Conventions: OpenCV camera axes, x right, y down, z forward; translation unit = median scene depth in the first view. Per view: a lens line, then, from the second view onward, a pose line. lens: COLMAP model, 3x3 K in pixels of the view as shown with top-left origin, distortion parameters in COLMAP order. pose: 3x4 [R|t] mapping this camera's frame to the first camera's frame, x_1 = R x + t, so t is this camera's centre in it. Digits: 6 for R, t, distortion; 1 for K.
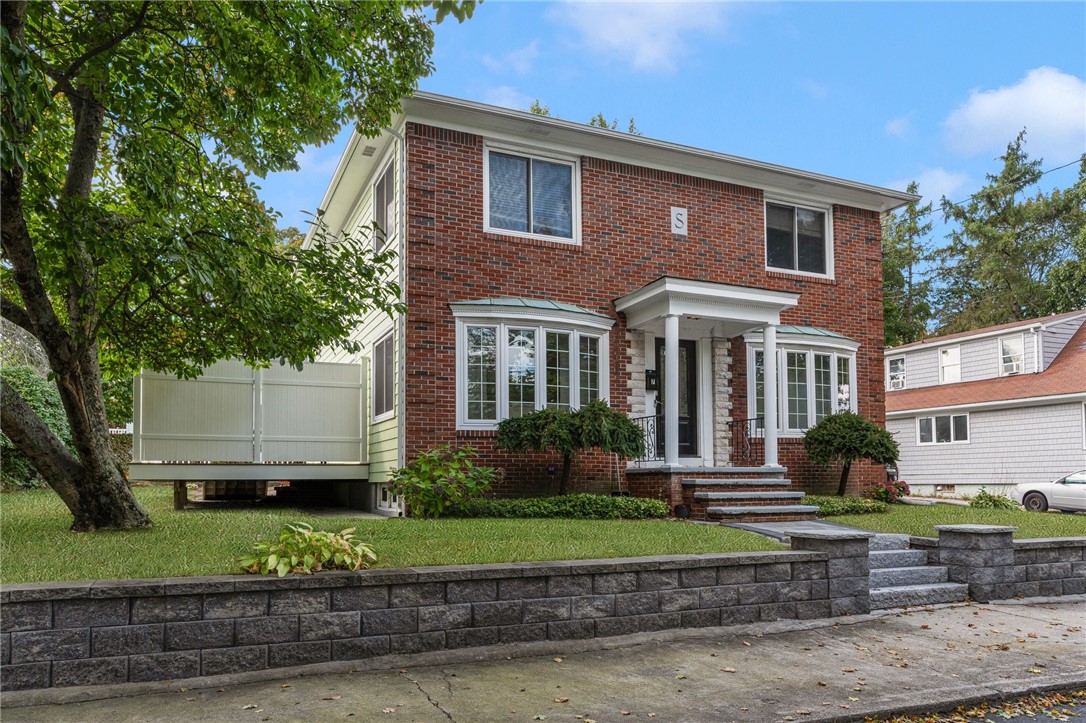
lens RADIAL K [[761.4, 0, 553.9], [0, 761.4, 379.0], [0, 0, 1]] dist [0.007226, 0.001825]
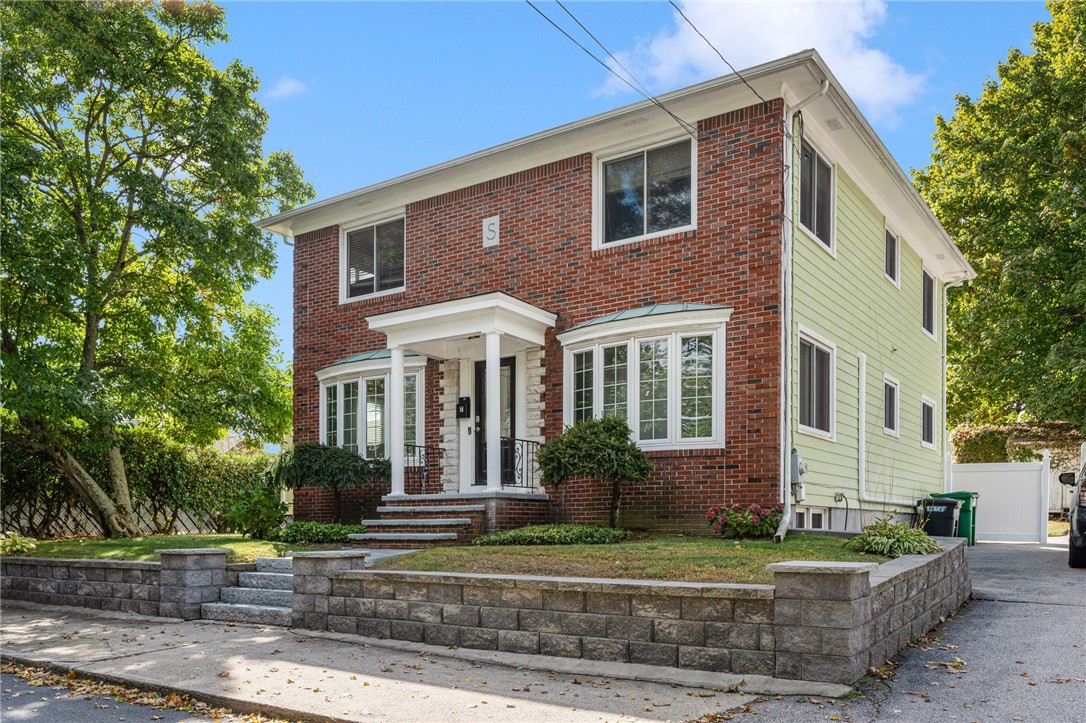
lens RADIAL K [[922.3, 0, 544.4], [0, 922.3, 426.6], [0, 0, 1]] dist [0.011725, -0.010826]
pose [[0.496839, -0.093349, -0.862808, 1.540366], [0.117175, 0.992310, -0.039886, 0.109533], [0.859896, -0.081282, 0.503956, 0.627954]]
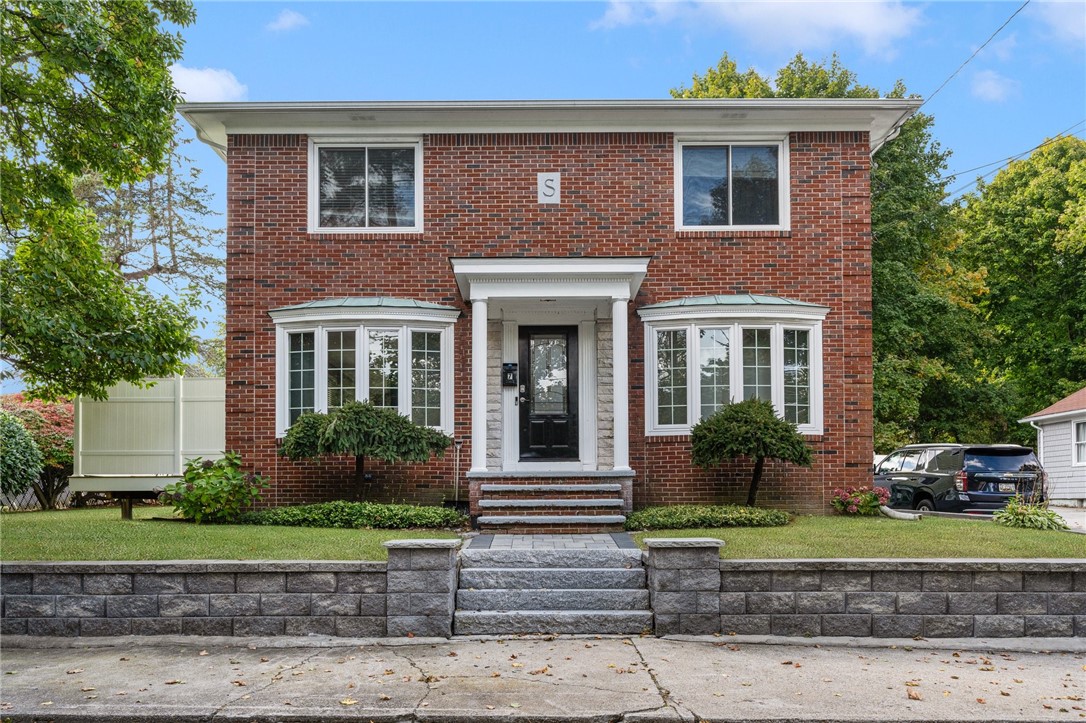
lens RADIAL K [[849.3, 0, 550.1], [0, 849.3, 404.8], [0, 0, 1]] dist [0.006373, -0.001283]
pose [[0.911689, -0.048415, -0.408018, 0.732280], [0.057157, 0.998322, 0.009255, 0.038355], [0.406886, -0.031759, 0.912927, 0.154294]]
